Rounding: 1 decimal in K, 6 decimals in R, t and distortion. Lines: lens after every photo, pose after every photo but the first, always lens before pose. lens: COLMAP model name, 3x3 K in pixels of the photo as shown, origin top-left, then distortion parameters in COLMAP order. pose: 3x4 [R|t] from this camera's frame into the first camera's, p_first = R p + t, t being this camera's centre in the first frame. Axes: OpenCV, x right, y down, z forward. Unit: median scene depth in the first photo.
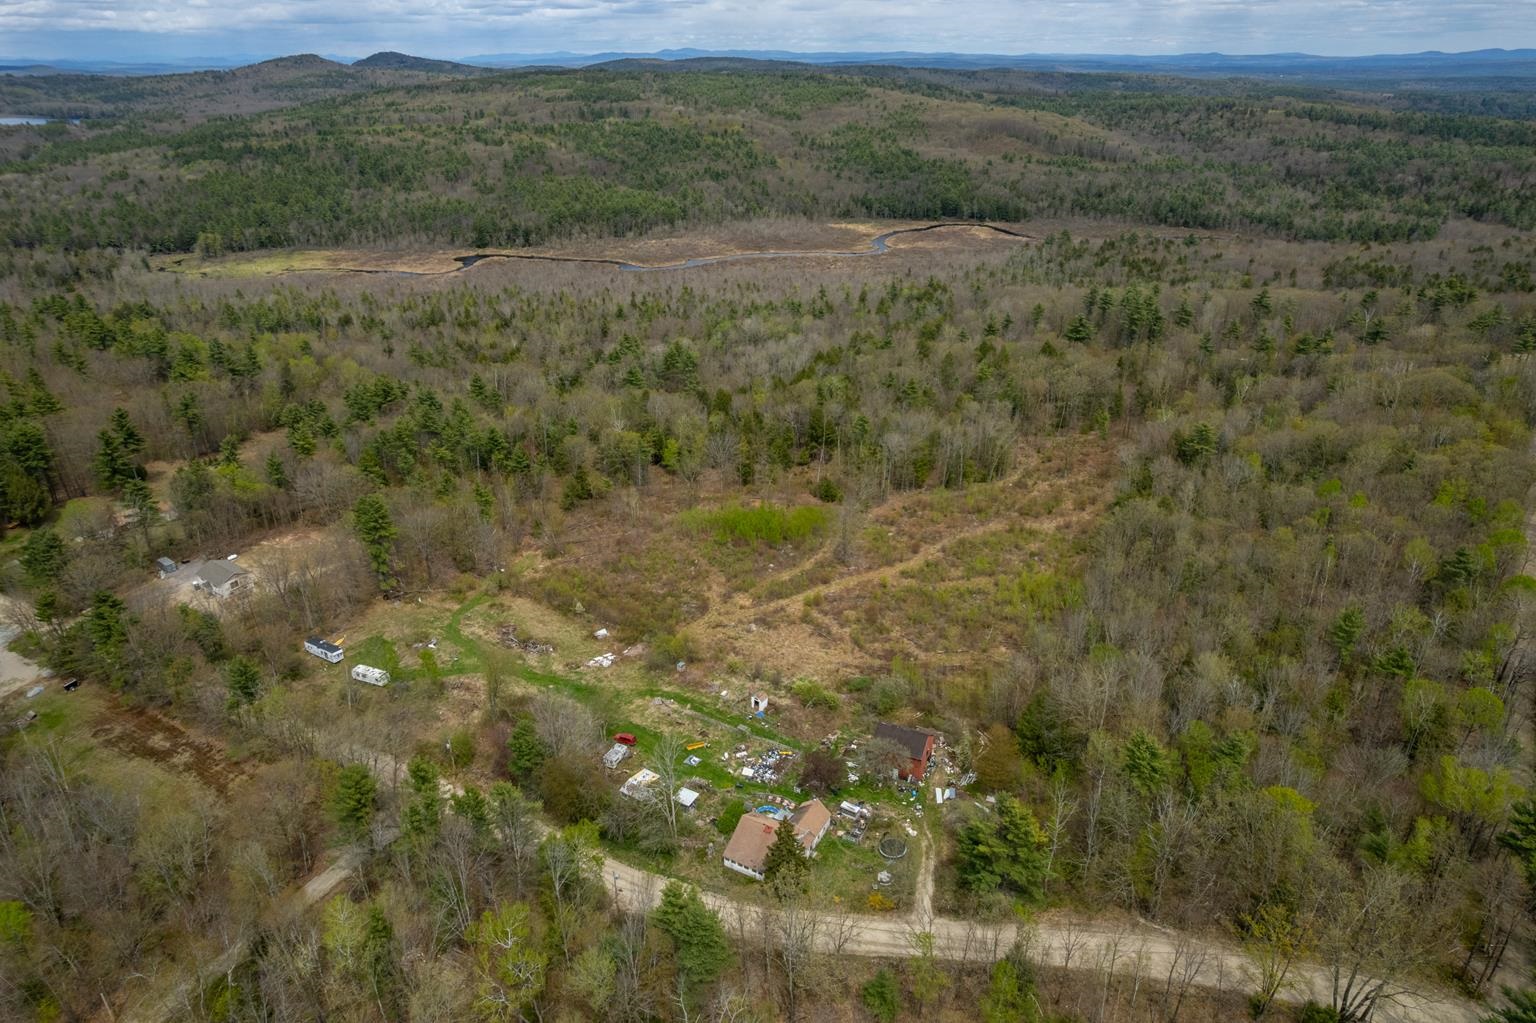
lens RADIAL K [[985.8, 0, 774.3], [0, 985.8, 507.5], [0, 0, 1]] dist [-0.071838, 0.068392]
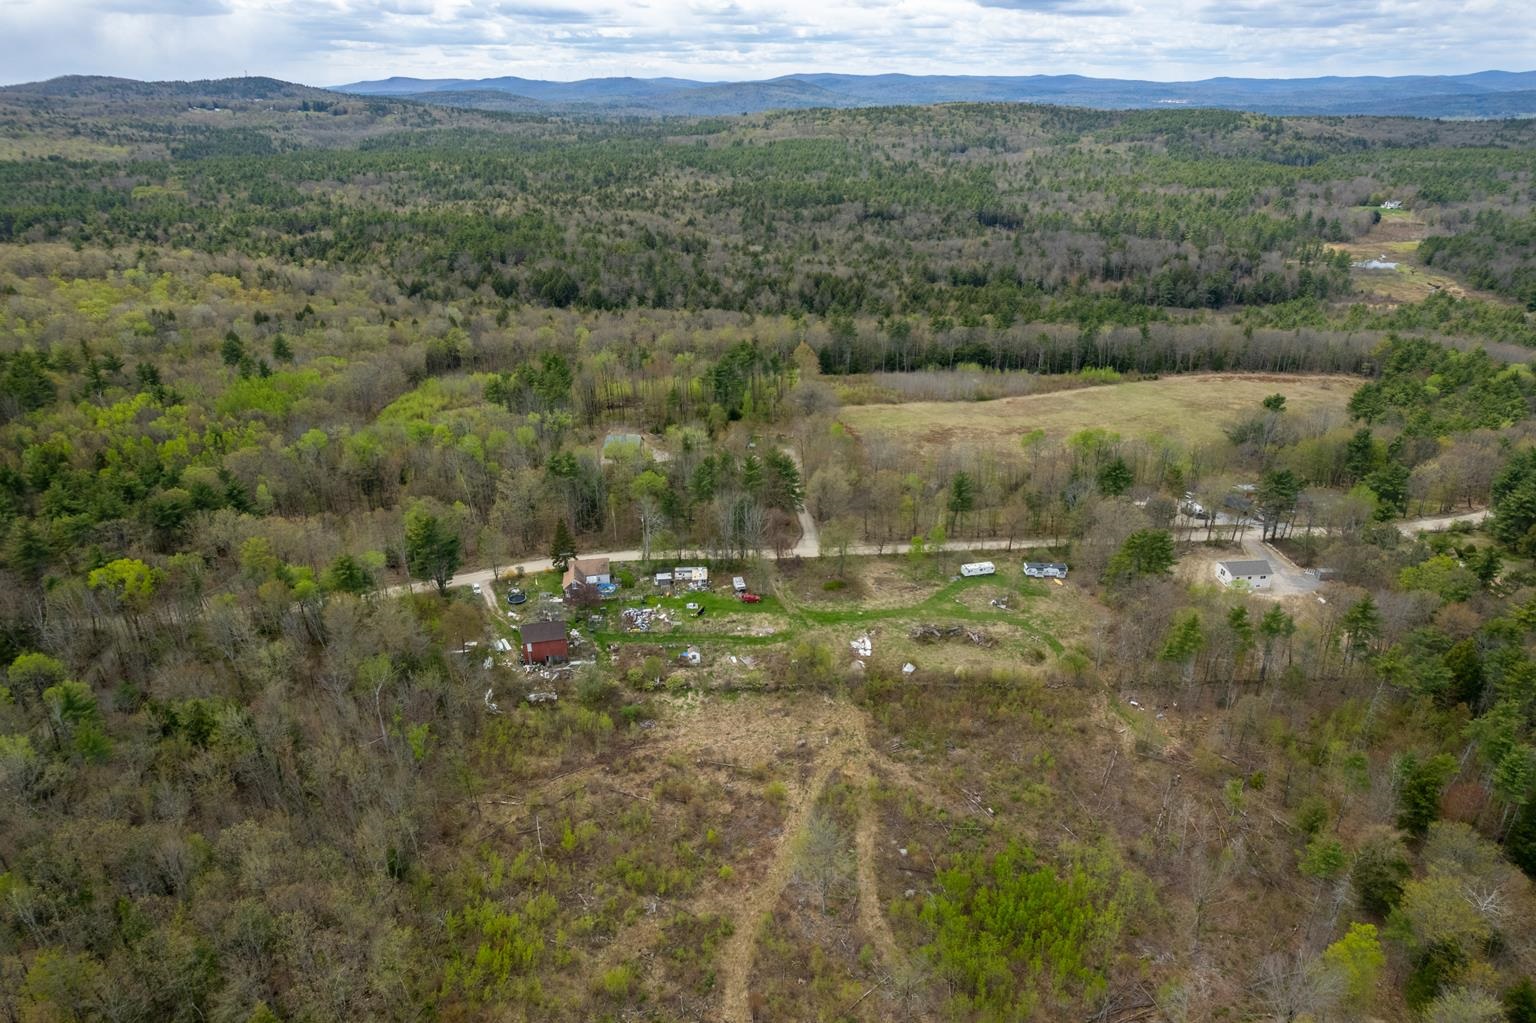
lens RADIAL K [[985.8, 0, 774.8], [0, 985.8, 512.9], [0, 0, 1]] dist [-0.071838, 0.068392]
pose [[-0.784058, 0.261083, -0.563106, 0.109708], [-0.258345, 0.687638, 0.678537, -0.152466], [0.564367, 0.677488, -0.471698, 0.323567]]
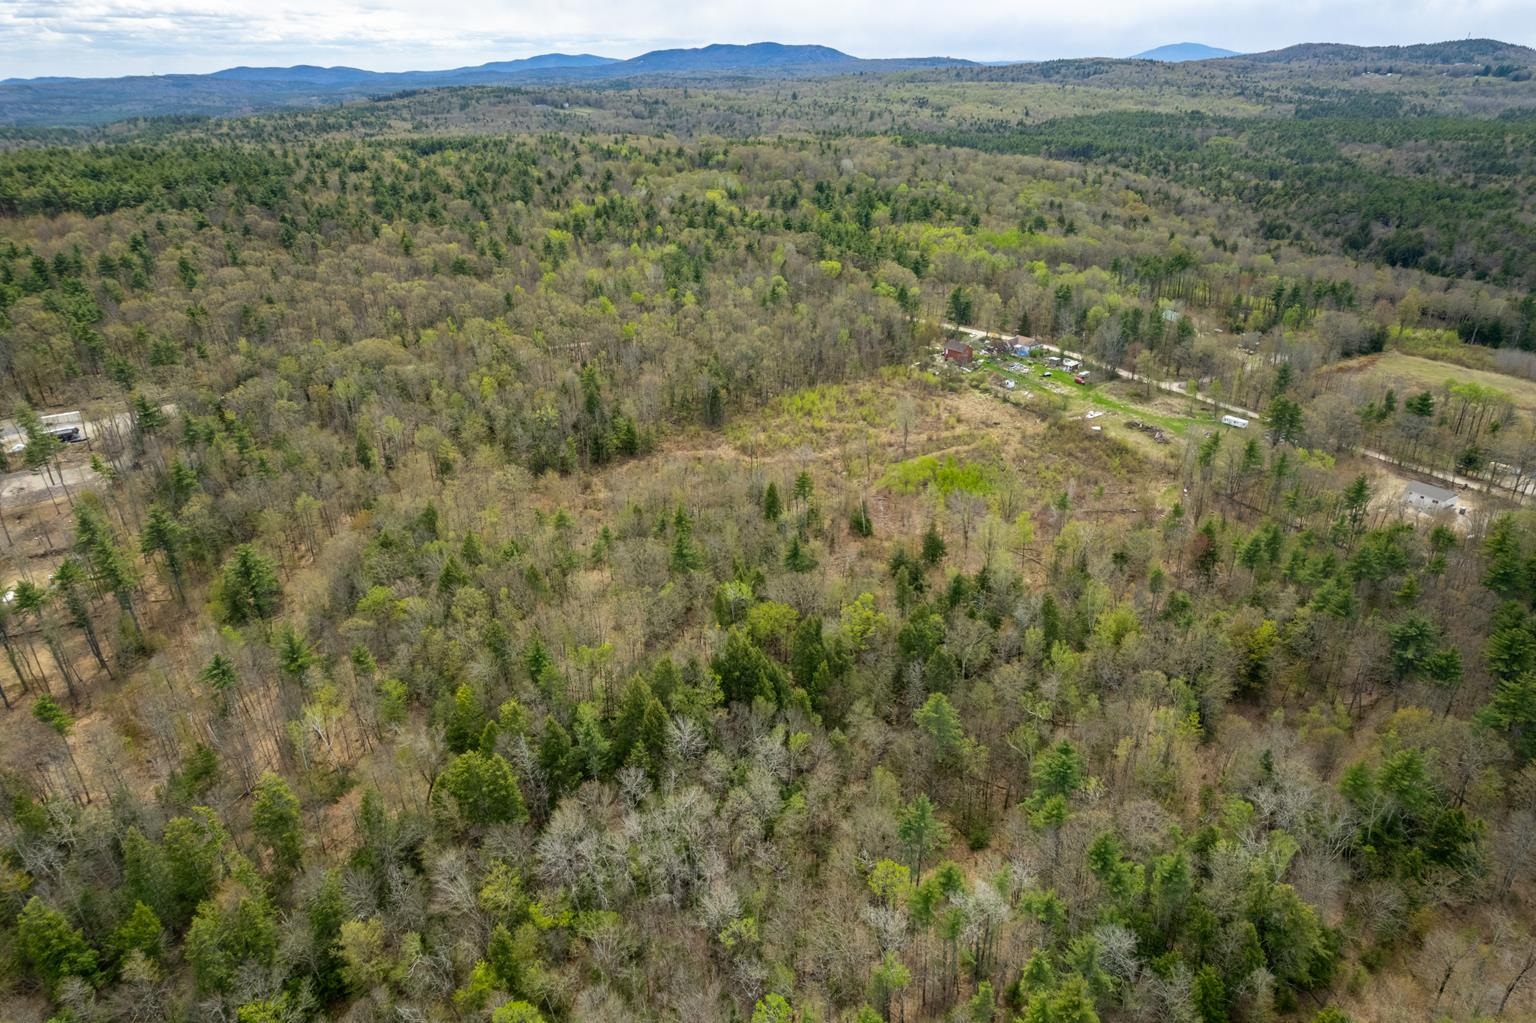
lens RADIAL K [[985.8, 0, 764.4], [0, 985.8, 508.7], [0, 0, 1]] dist [-0.071838, 0.068392]
pose [[-0.913965, -0.154209, 0.375350, -0.075085], [0.191183, 0.652252, 0.733496, -0.257115], [-0.357934, 0.742151, -0.566653, 0.544142]]
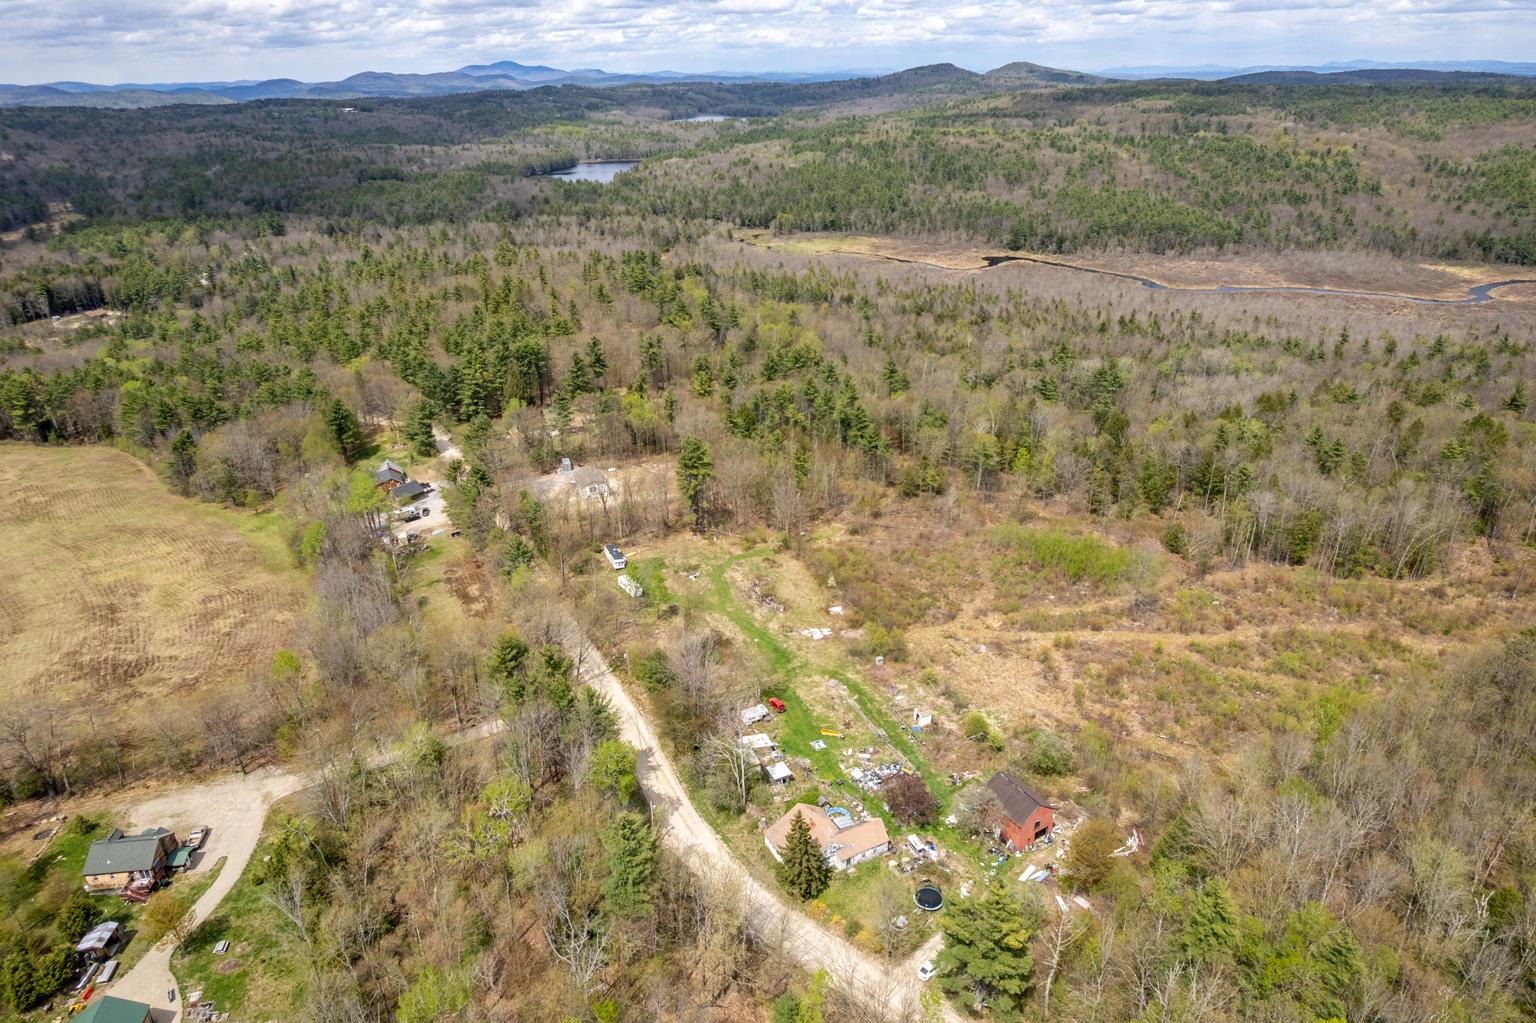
lens RADIAL K [[985.8, 0, 777.9], [0, 985.8, 510.0], [0, 0, 1]] dist [-0.071838, 0.068392]
pose [[0.834632, 0.223032, -0.503633, 0.066459], [-0.227180, 0.972348, 0.054113, -0.003383], [0.501776, 0.069252, 0.862221, 0.021928]]
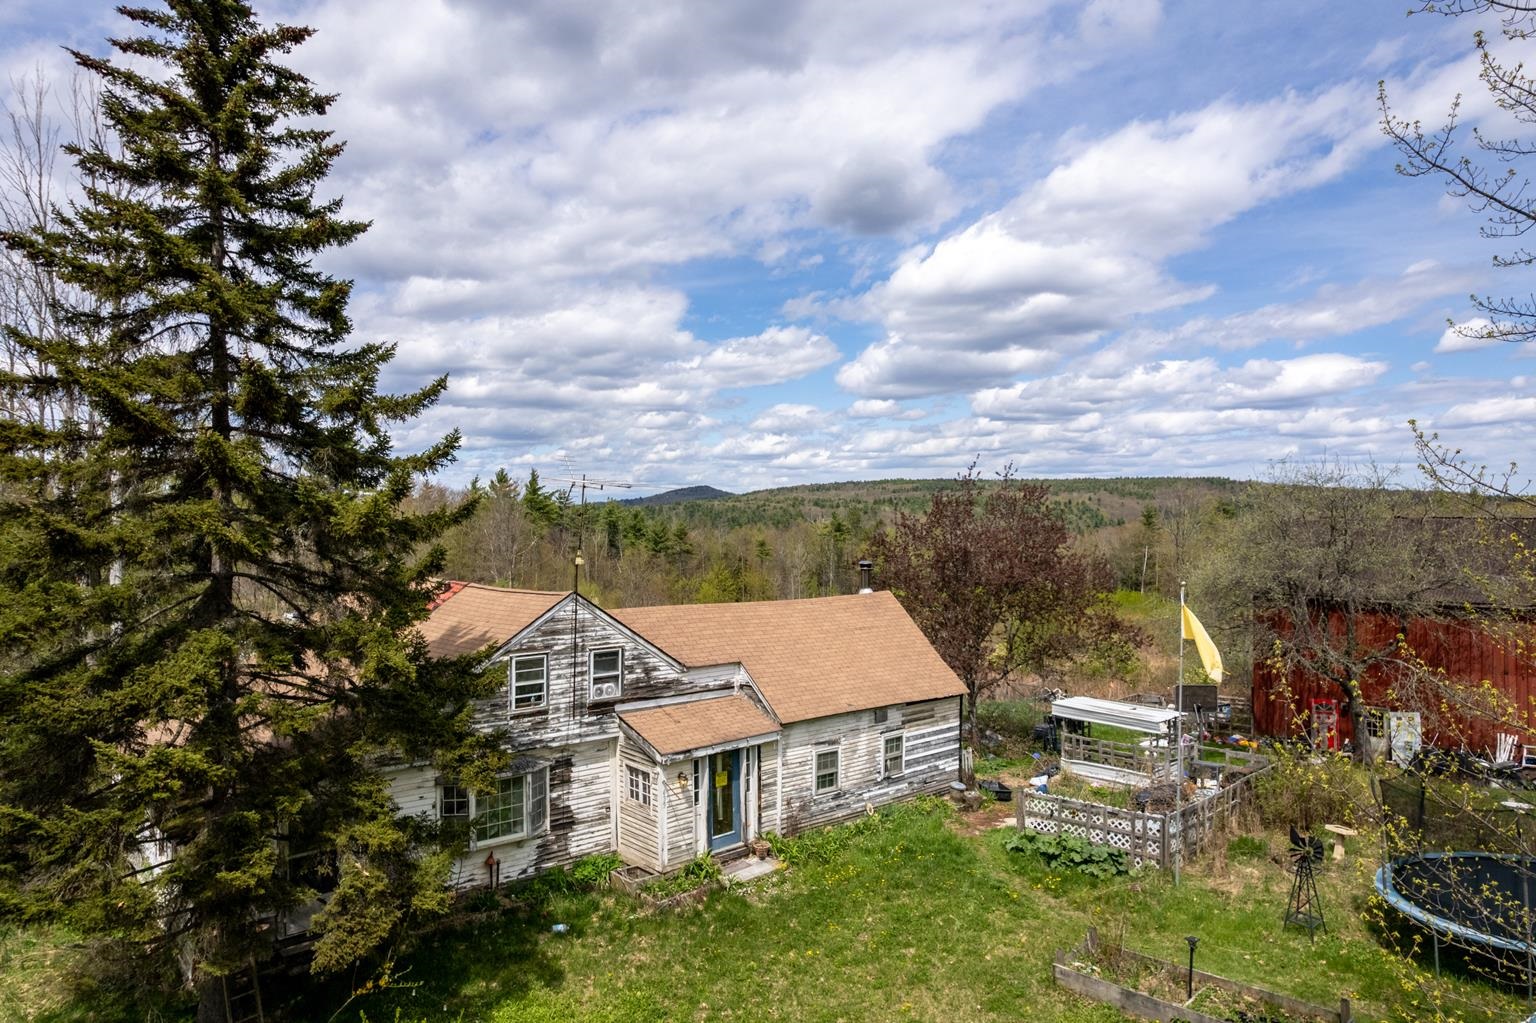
lens RADIAL K [[985.8, 0, 782.9], [0, 985.8, 495.0], [0, 0, 1]] dist [-0.071838, 0.068392]
pose [[0.941163, -0.010044, -0.337804, 0.014752], [-0.140103, 0.898021, -0.417047, 0.063316], [0.307544, 0.439837, 0.843777, 0.154507]]
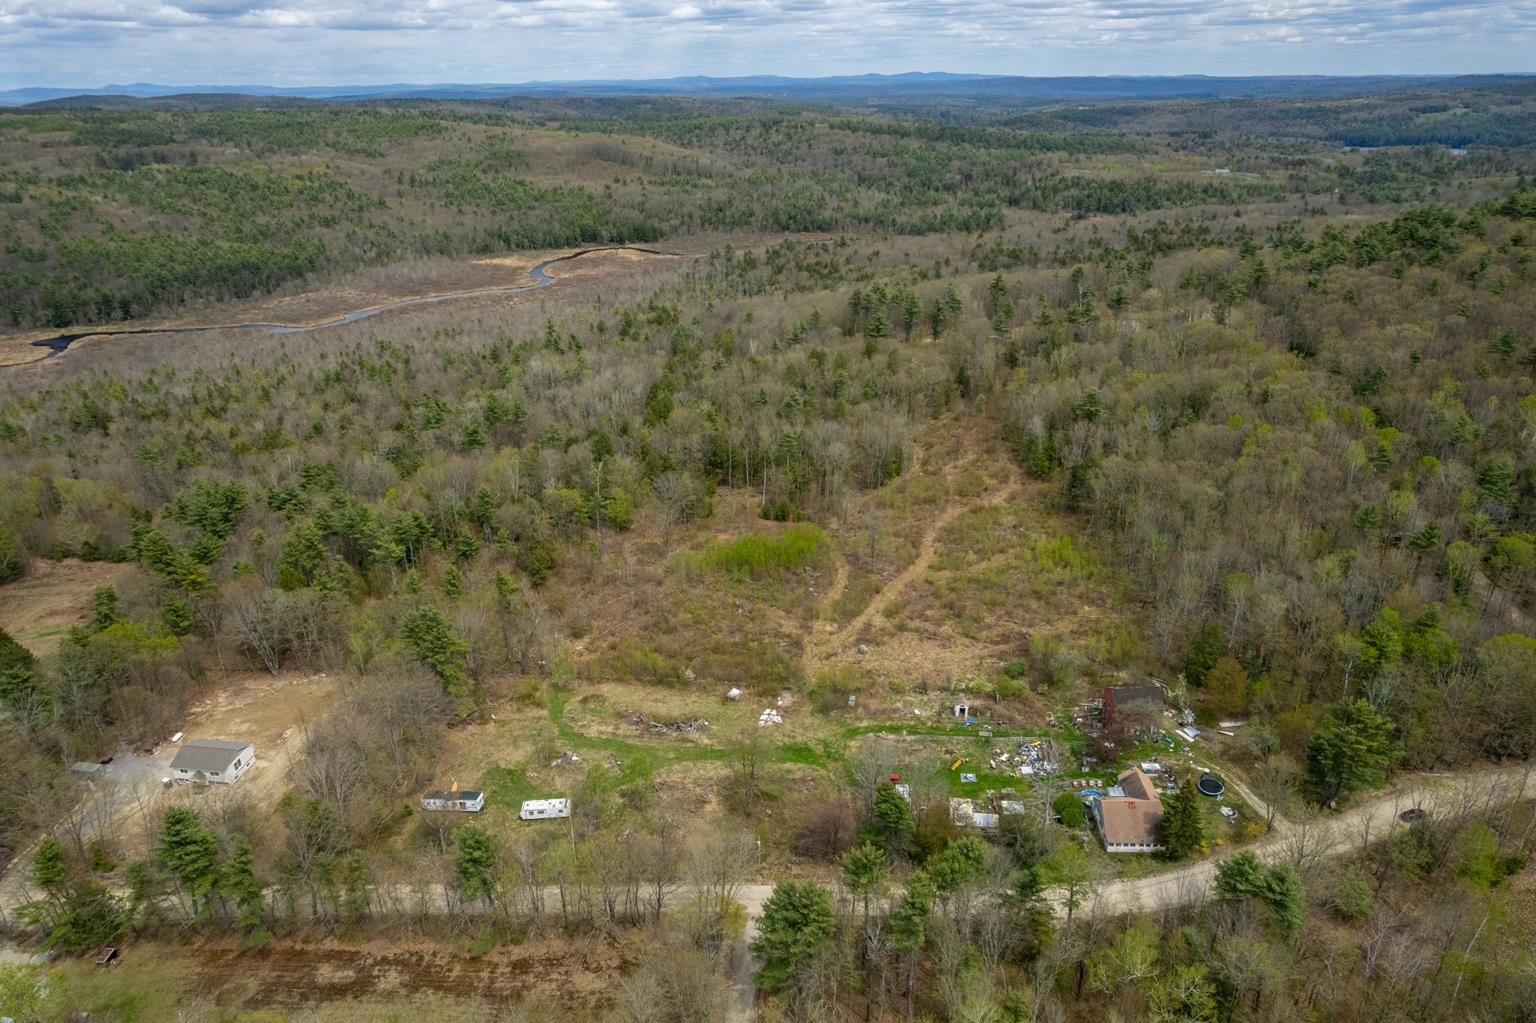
lens RADIAL K [[985.8, 0, 773.8], [0, 985.8, 509.1], [0, 0, 1]] dist [-0.071838, 0.068392]
pose [[0.895113, -0.190411, 0.403133, -0.122816], [0.199642, 0.979676, 0.019444, -0.013686], [-0.398642, 0.063078, 0.914935, 0.030593]]
